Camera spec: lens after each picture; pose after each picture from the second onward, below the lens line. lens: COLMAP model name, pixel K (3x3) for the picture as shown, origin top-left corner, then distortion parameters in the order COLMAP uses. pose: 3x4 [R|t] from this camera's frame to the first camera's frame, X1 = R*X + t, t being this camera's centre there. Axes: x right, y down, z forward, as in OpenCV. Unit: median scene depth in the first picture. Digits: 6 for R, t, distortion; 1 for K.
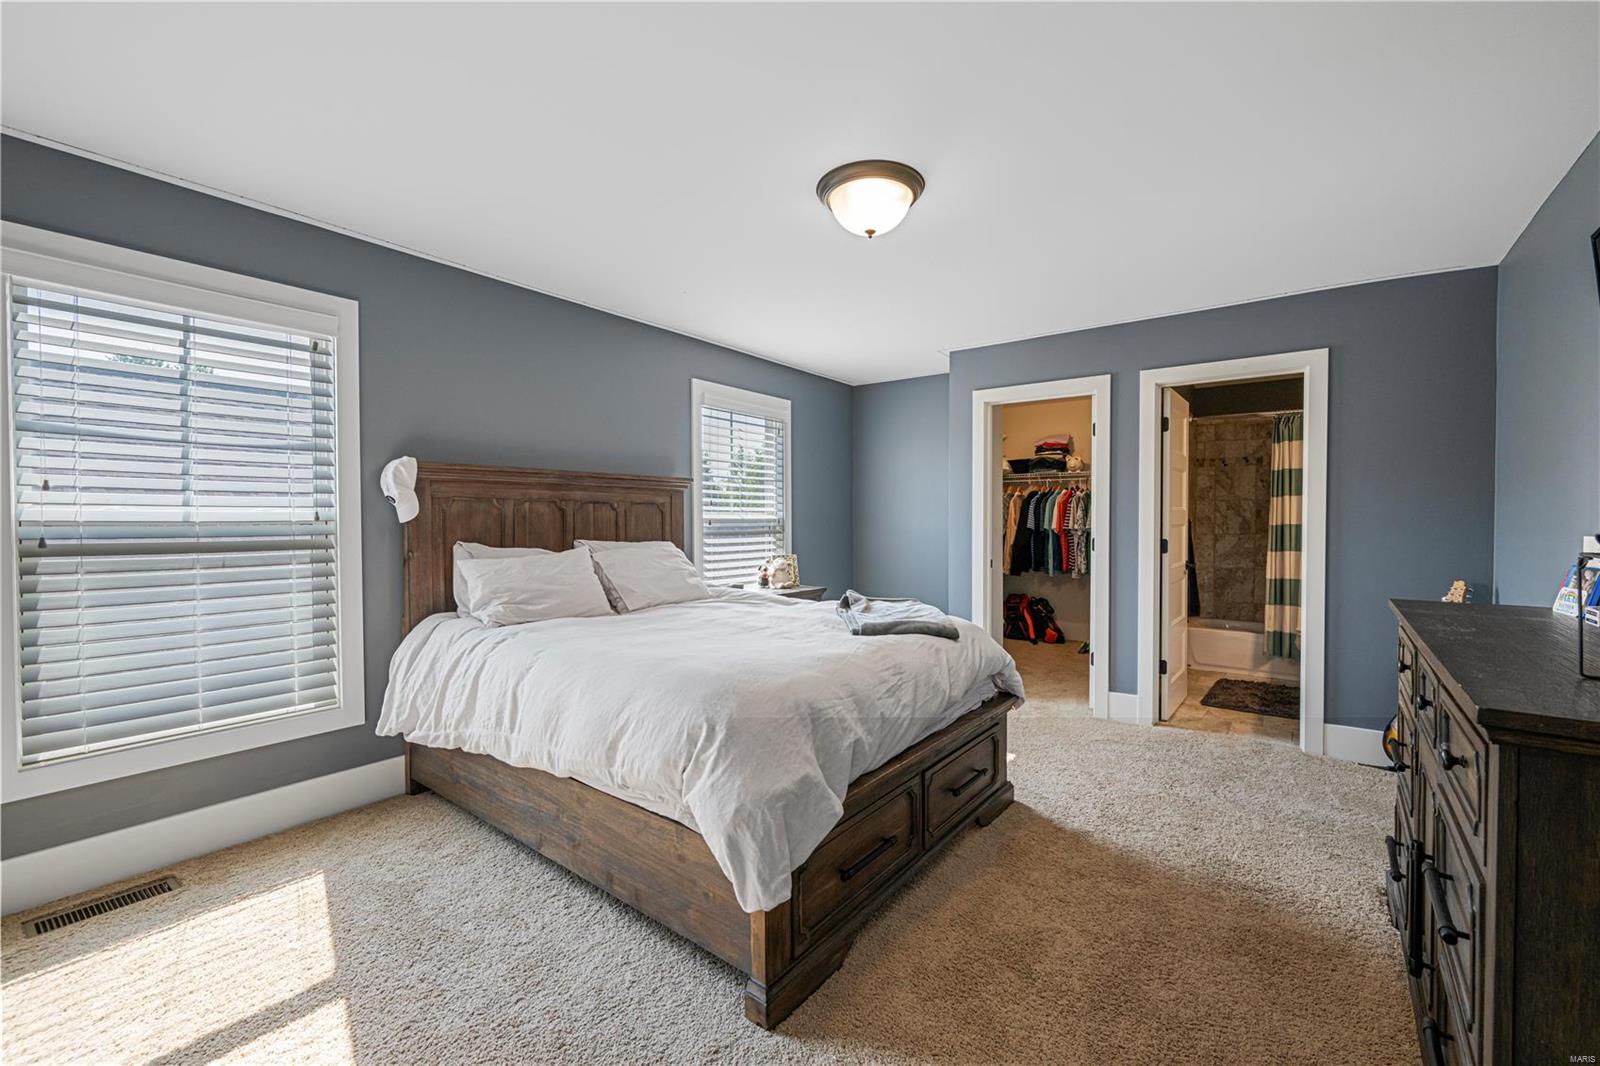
lens RADIAL K [[663.5, 0, 805.2], [0, 663.5, 529.5], [0, 0, 1]] dist [-0.000046, -0.000293]
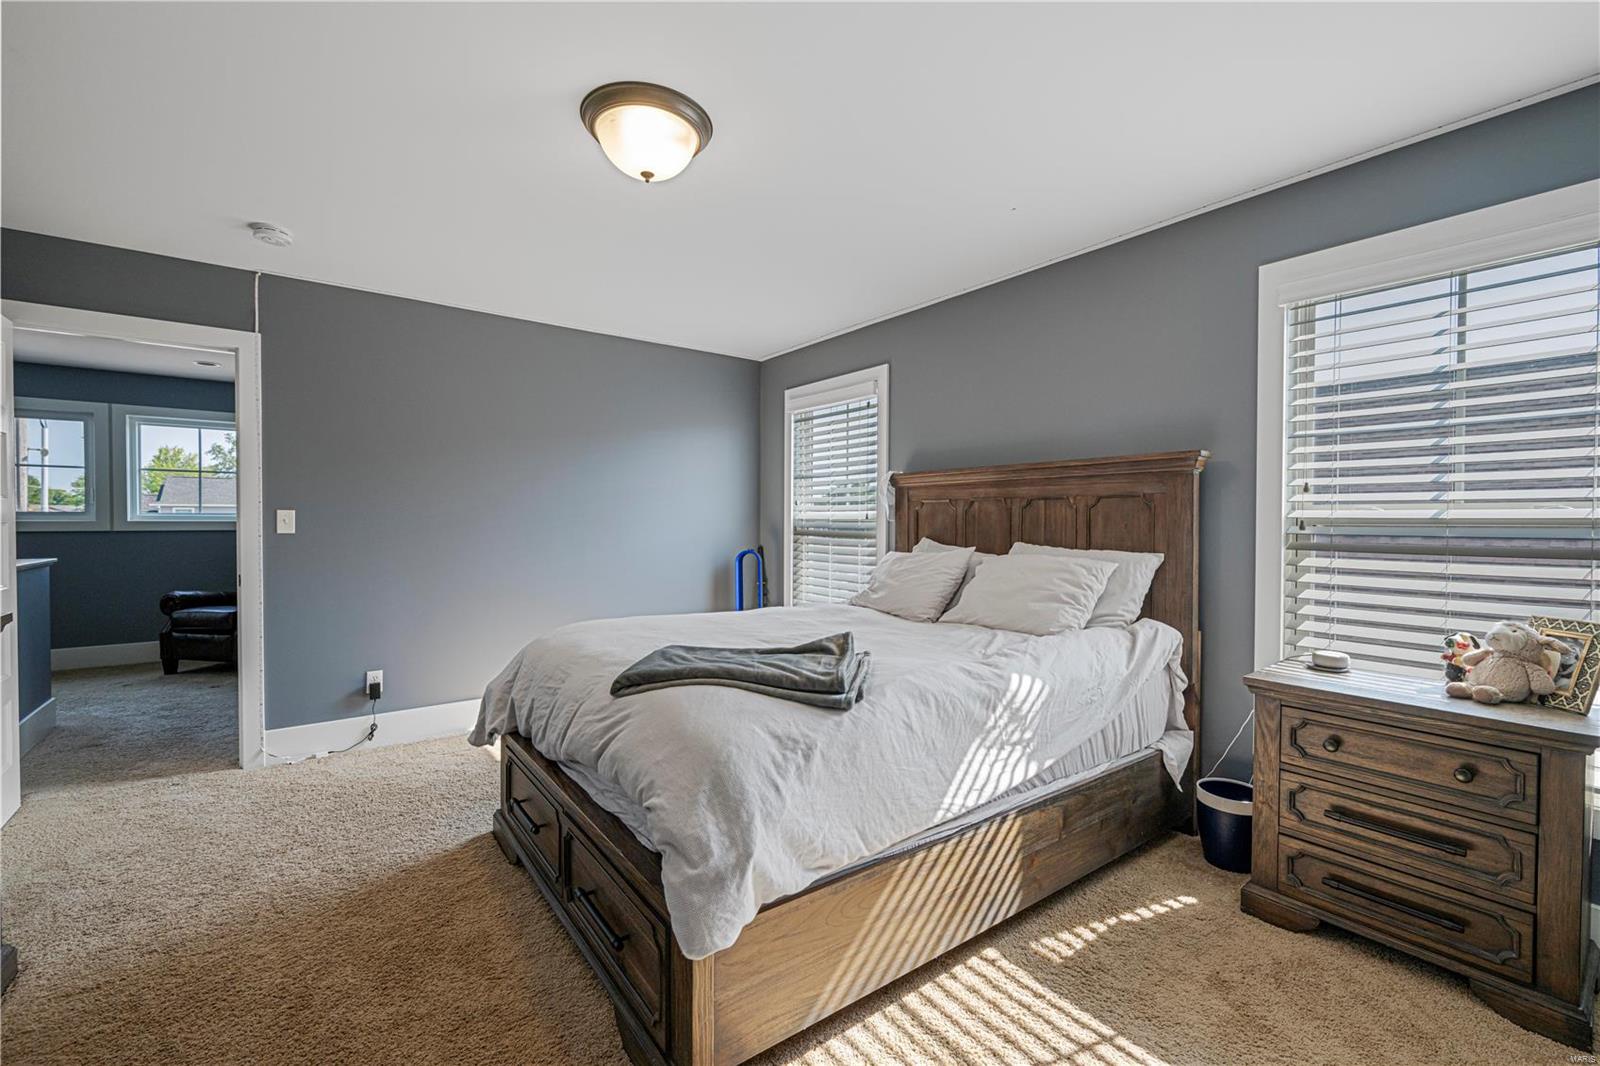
lens RADIAL K [[663.5, 0, 805.2], [0, 663.5, 529.5], [0, 0, 1]] dist [-0.000046, -0.000293]
pose [[-0.266720, 0.020705, -0.963552, 0.575343], [-0.012267, 0.999615, 0.024875, -0.019689], [0.963696, 0.018454, -0.266364, 0.957576]]
